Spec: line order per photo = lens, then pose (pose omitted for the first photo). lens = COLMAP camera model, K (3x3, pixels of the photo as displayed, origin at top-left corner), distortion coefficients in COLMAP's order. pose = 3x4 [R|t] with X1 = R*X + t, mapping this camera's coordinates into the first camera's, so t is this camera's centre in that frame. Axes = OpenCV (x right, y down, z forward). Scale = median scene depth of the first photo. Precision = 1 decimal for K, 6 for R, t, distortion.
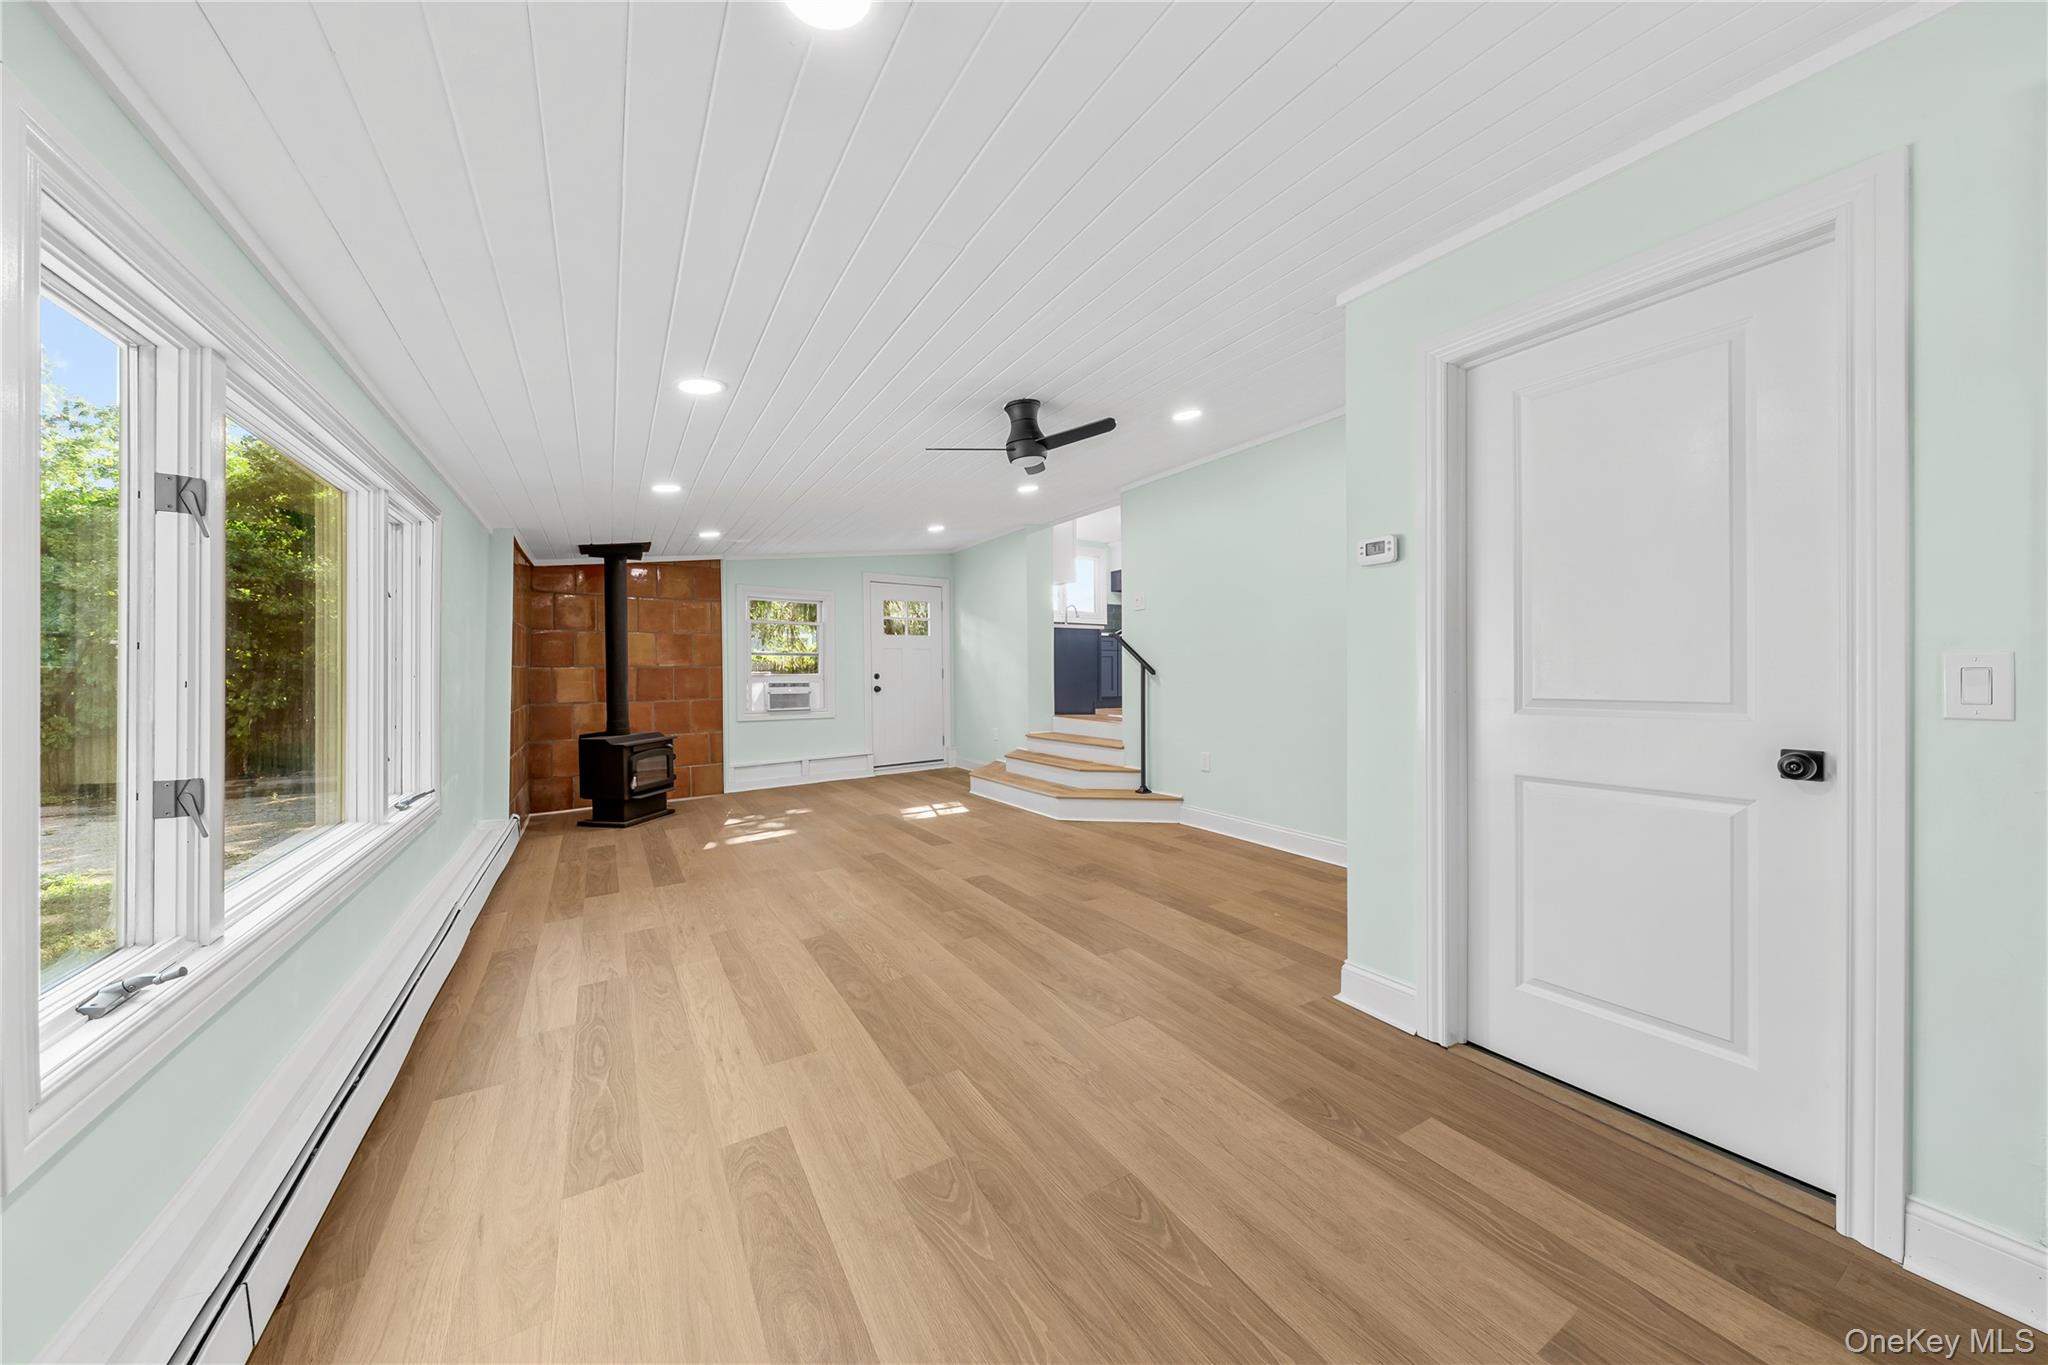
lens RADIAL K [[705.1, 0, 1039.9], [0, 705.1, 672.9], [0, 0, 1]] dist [-0.002057, 0.000260]
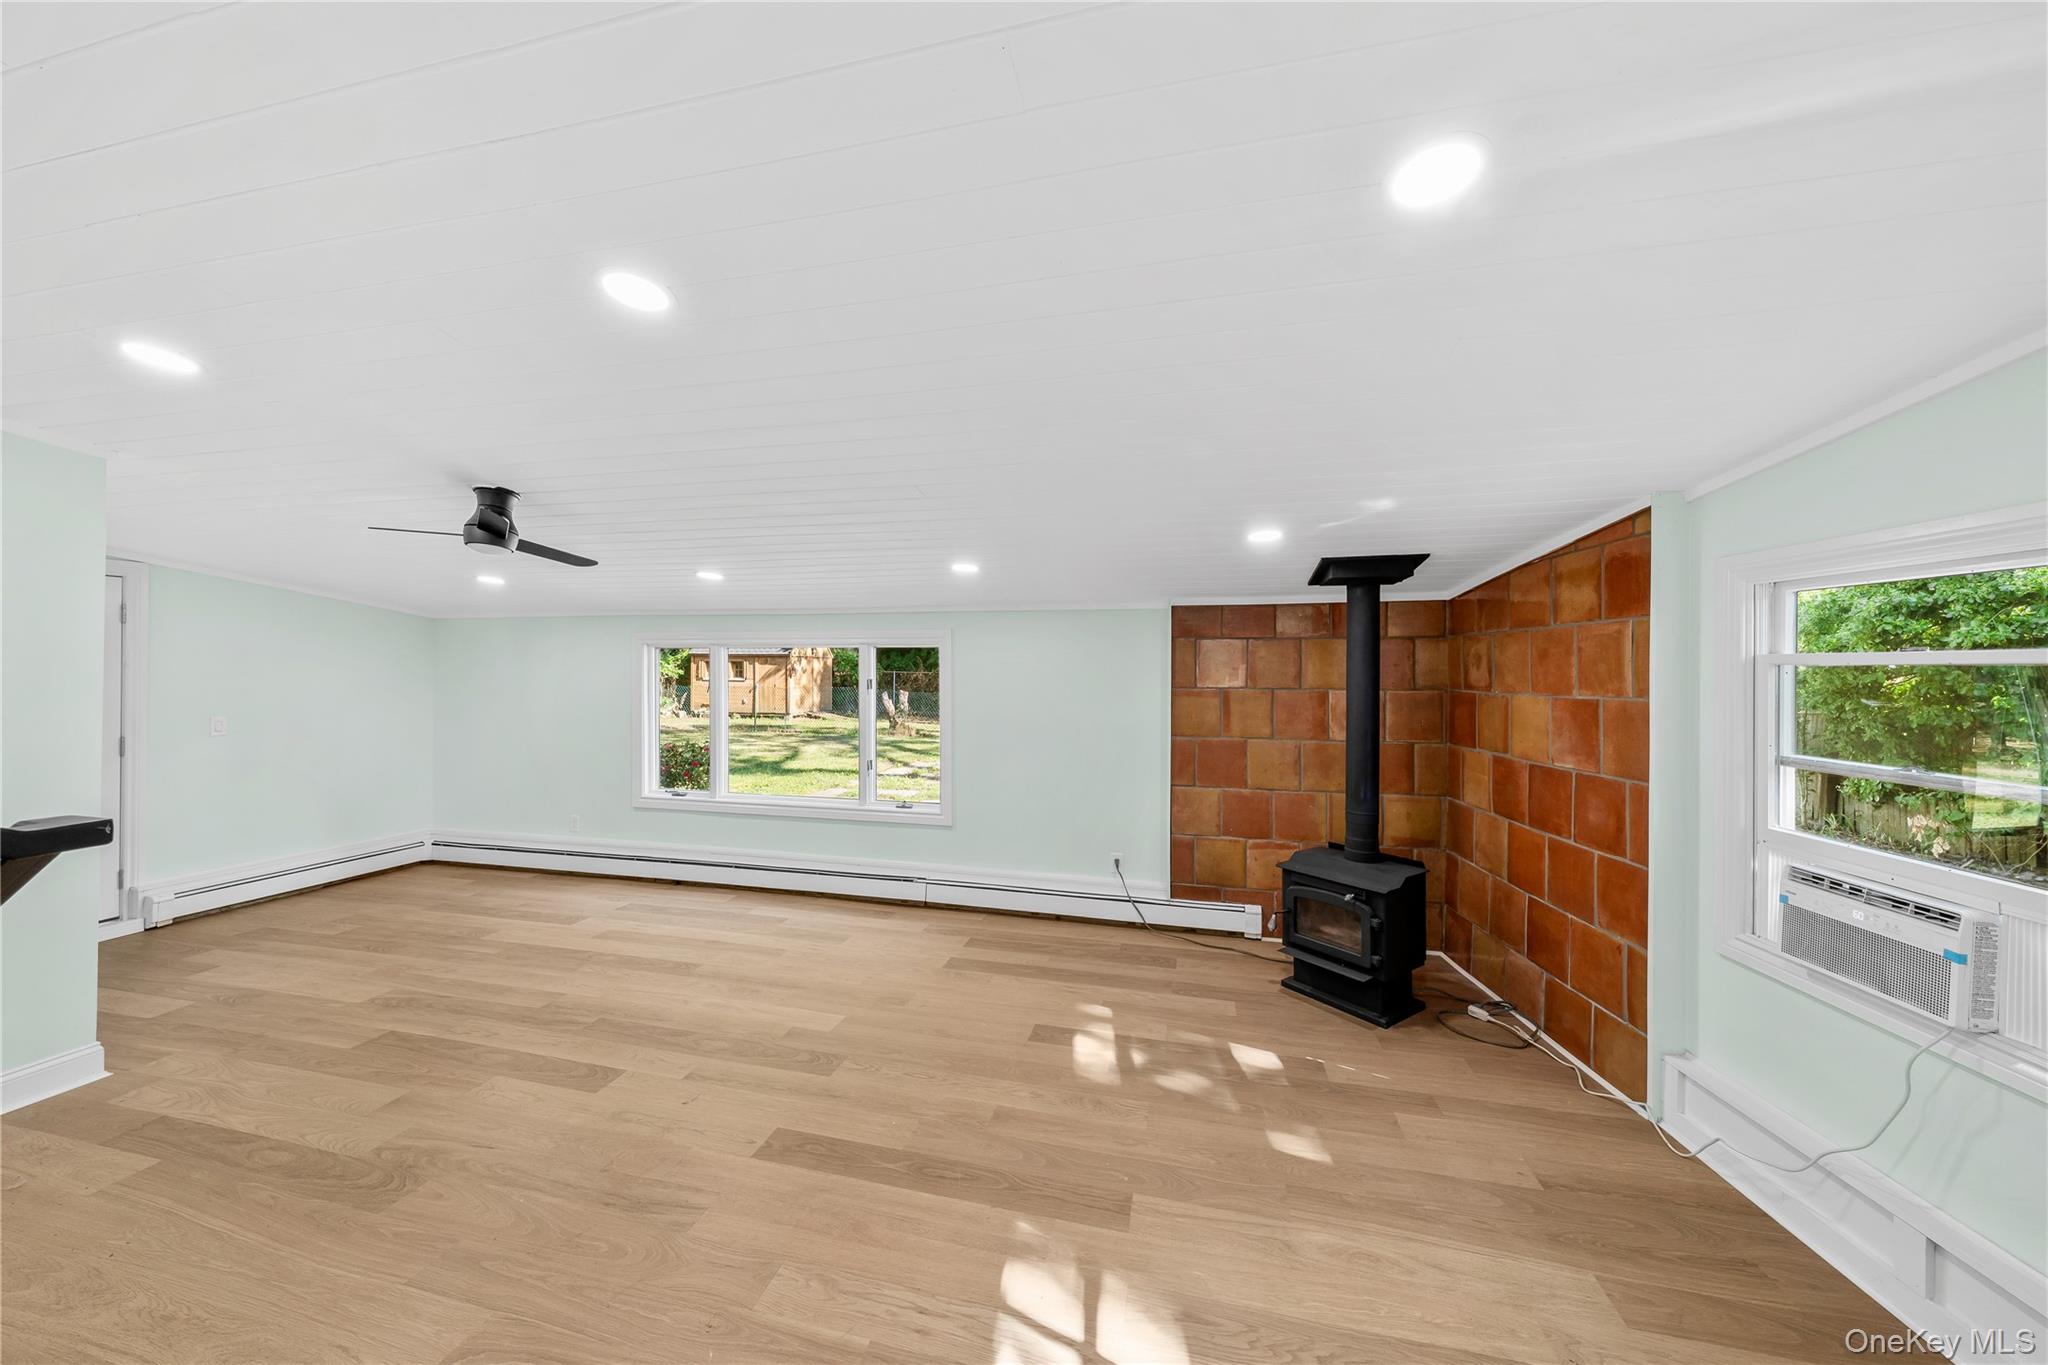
lens RADIAL K [[705.1, 0, 1019.9], [0, 705.1, 667.6], [0, 0, 1]] dist [-0.002057, 0.000260]
pose [[-0.717858, -0.002491, -0.696185, 0.099270], [-0.005264, 0.999984, 0.001850, -0.118596], [0.696170, 0.004993, -0.717860, 1.712622]]
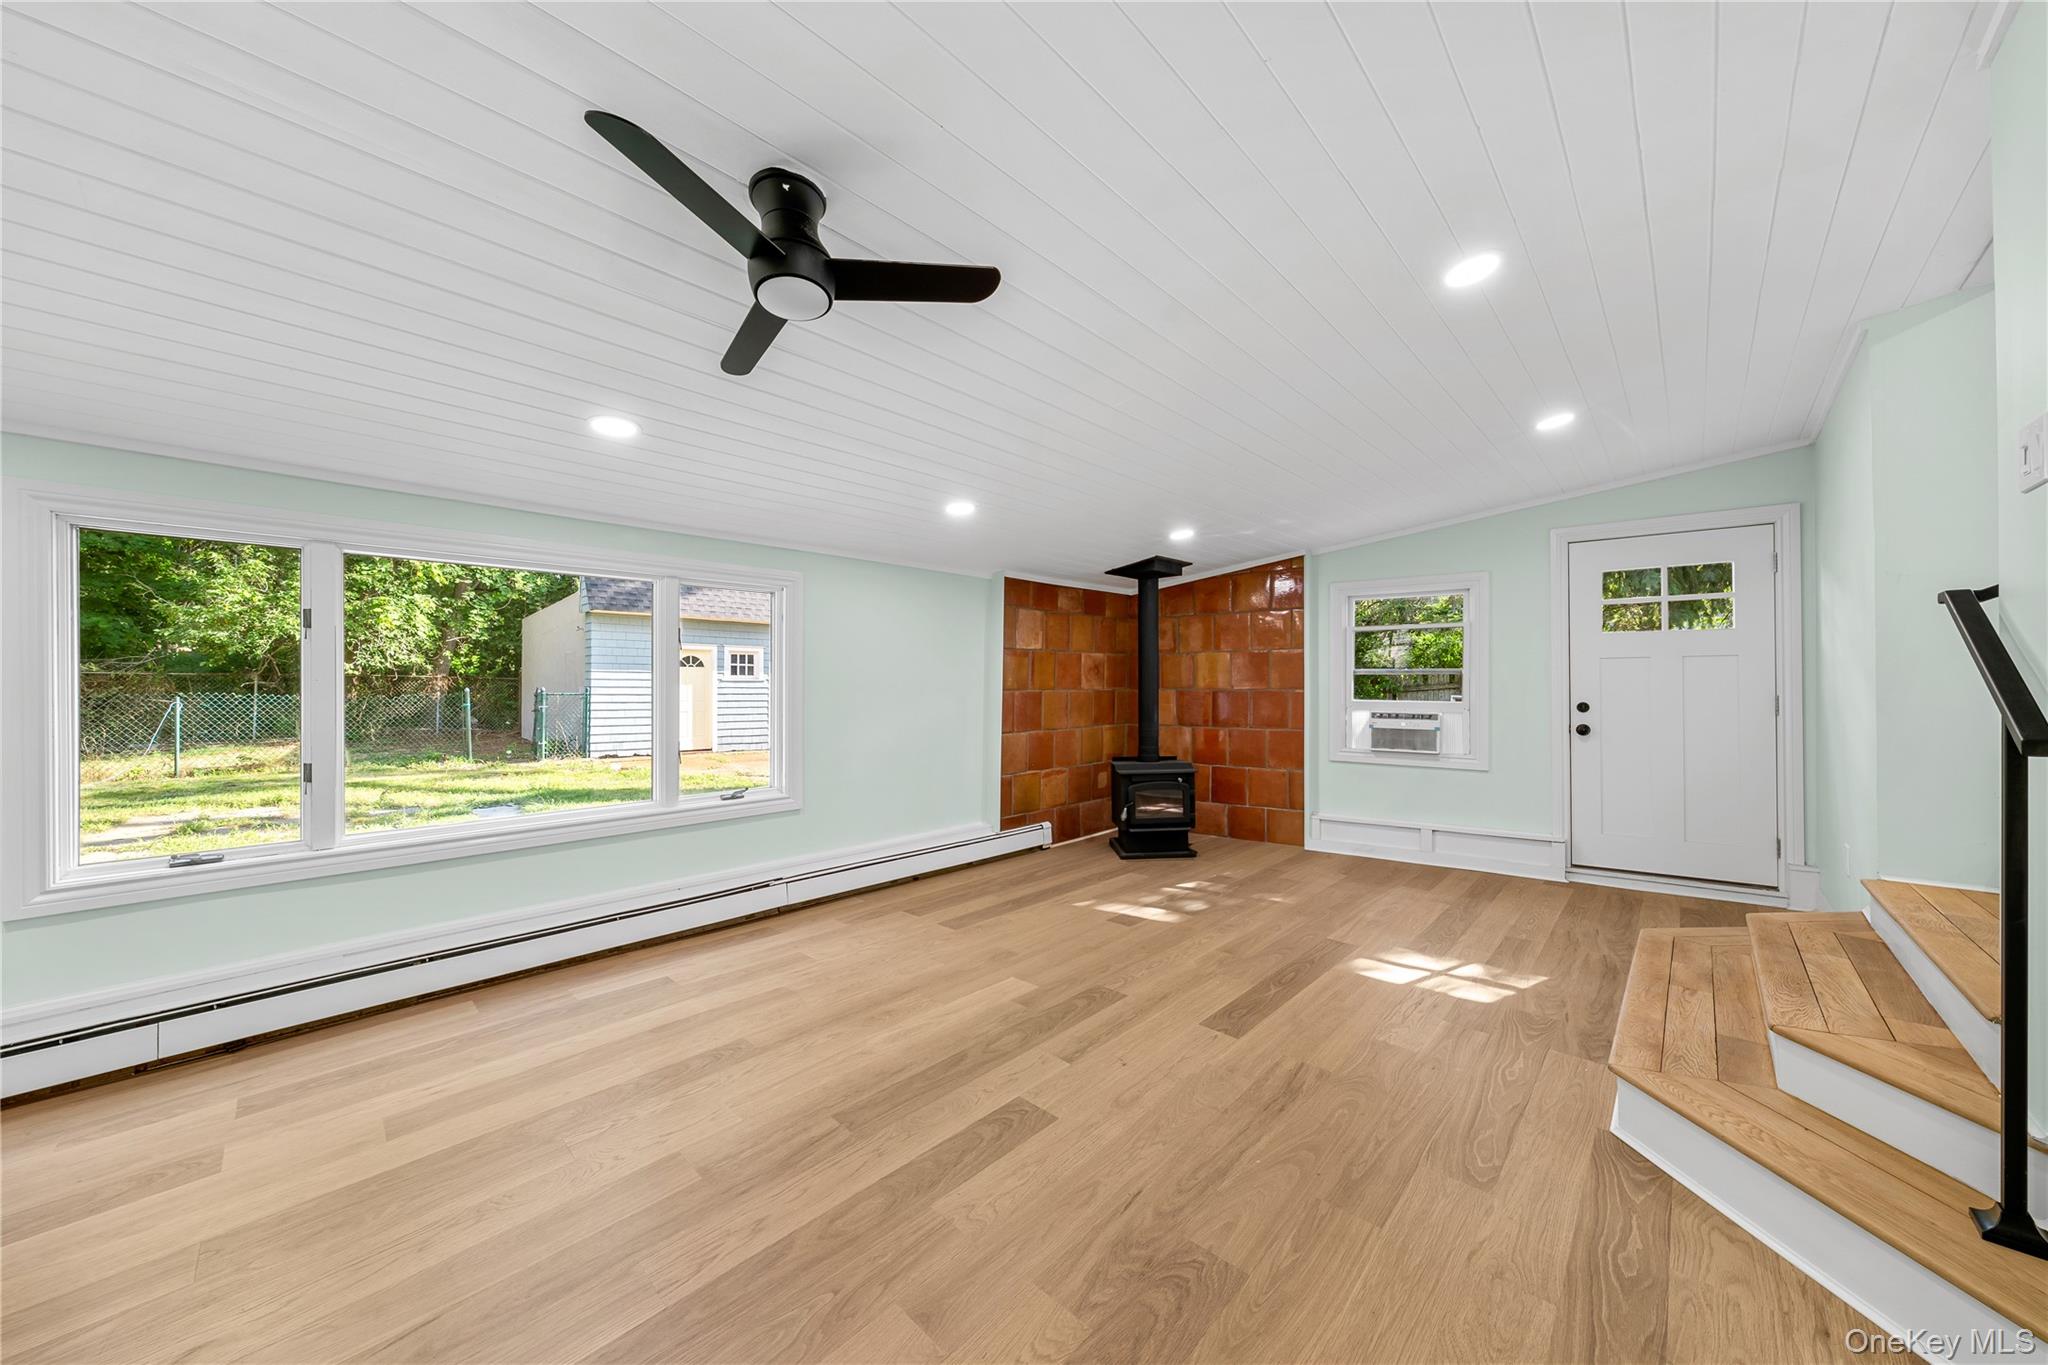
lens RADIAL K [[705.1, 0, 1031.2], [0, 705.1, 683.8], [0, 0, 1]] dist [-0.002057, 0.000260]
pose [[0.251679, 0.003705, -0.967804, 0.398334], [-0.004435, 0.999987, 0.002675, -0.026896], [0.967801, 0.003619, 0.251692, 0.829691]]
